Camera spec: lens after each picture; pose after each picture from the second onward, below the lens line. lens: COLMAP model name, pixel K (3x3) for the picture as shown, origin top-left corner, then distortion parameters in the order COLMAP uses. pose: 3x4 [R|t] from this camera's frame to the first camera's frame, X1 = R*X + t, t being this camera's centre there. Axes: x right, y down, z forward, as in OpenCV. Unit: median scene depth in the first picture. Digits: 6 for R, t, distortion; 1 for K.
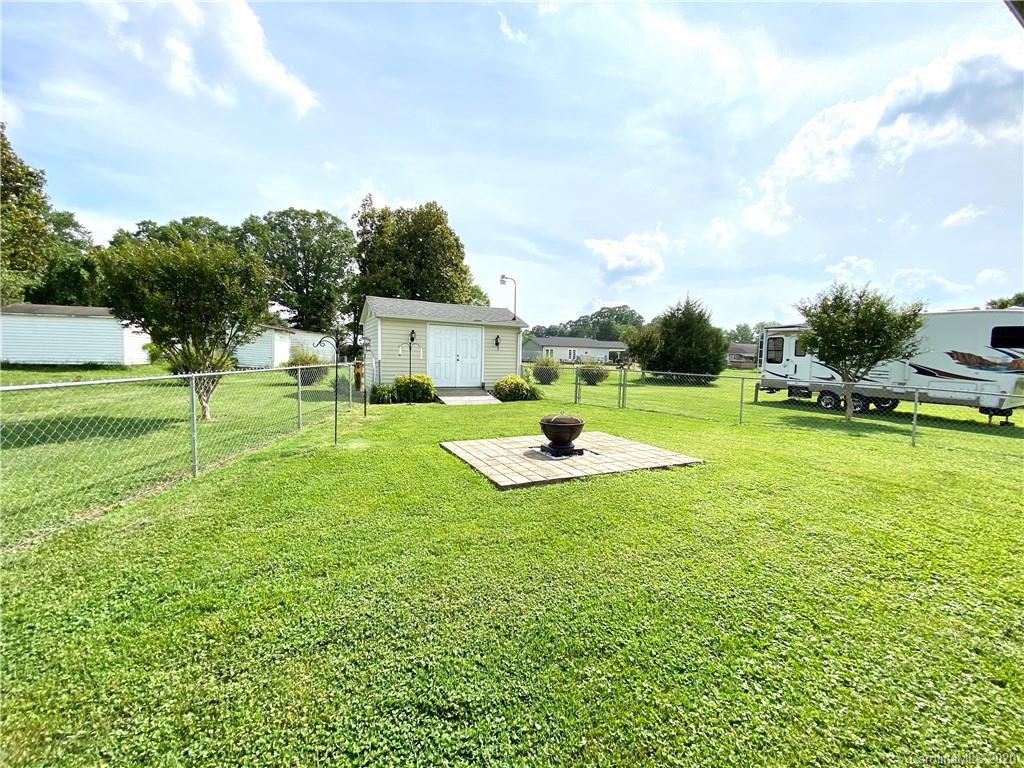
lens RADIAL K [[415.8, 0, 512.0], [0, 415.8, 384.0], [0, 0, 1]] dist [0.037159, -0.028429]
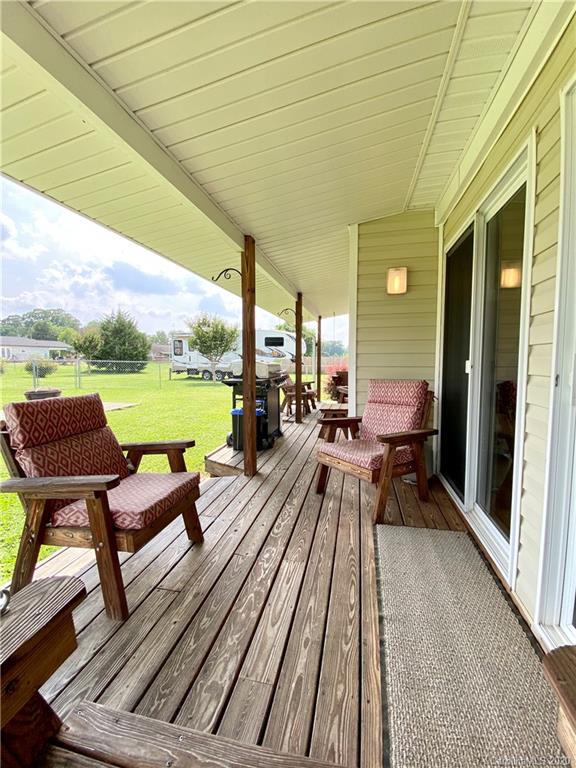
lens RADIAL K [[320.8, 0, 288.0], [0, 320.8, 384.0], [0, 0, 1]] dist [0.060044, -0.044359]
pose [[0.646802, -0.080377, 0.758411, -0.068335], [0.062648, 0.996670, 0.052199, 0.020896], [-0.760080, 0.013751, 0.649684, -0.145059]]
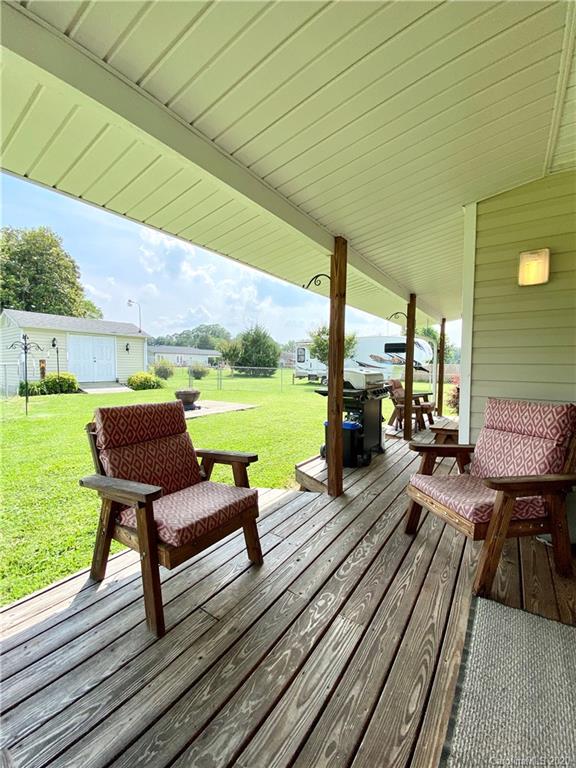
lens RADIAL K [[311.9, 0, 288.0], [0, 311.9, 384.0], [0, 0, 1]] dist [0.037159, -0.028429]
pose [[0.886398, -0.041637, 0.461048, -0.042343], [0.039426, 0.999118, 0.014429, 0.019416], [-0.461242, 0.005387, 0.887258, -0.143855]]
